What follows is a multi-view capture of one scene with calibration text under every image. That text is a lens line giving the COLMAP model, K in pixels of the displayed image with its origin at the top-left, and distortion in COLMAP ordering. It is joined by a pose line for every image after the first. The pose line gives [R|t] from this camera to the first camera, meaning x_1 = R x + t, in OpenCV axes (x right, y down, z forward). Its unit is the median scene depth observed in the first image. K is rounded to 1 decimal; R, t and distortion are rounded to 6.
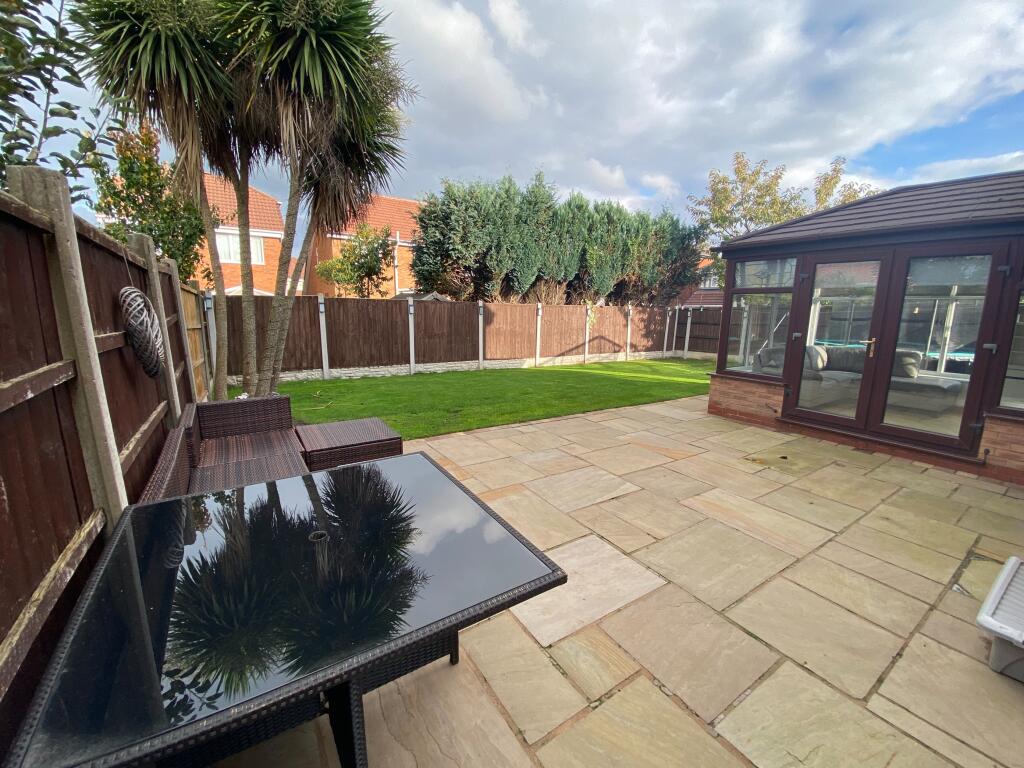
lens RADIAL K [[414.9, 0, 511.0], [0, 414.9, 387.0], [0, 0, 1]] dist [-0.013553, -0.000424]
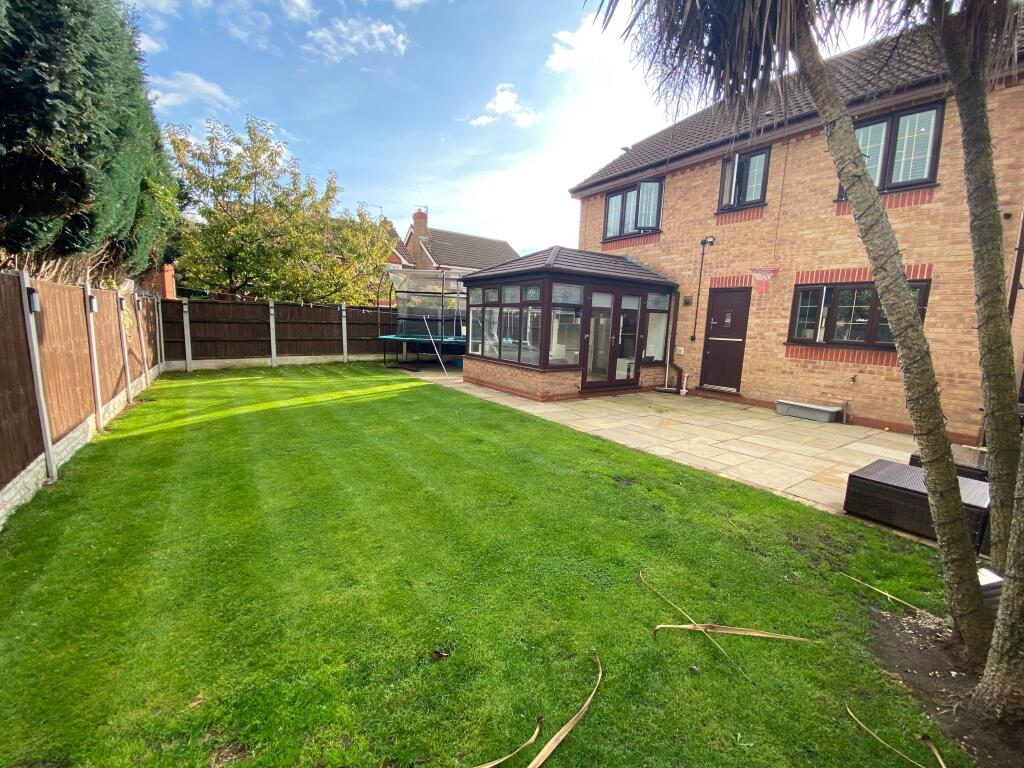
lens RADIAL K [[414.9, 0, 511.1], [0, 414.9, 381.0], [0, 0, 1]] dist [-0.013553, -0.000424]
pose [[-0.028660, -0.155582, 0.987407, -0.818379], [0.143772, 0.976900, 0.158099, -0.236595], [-0.989196, 0.146493, -0.005630, 1.297095]]
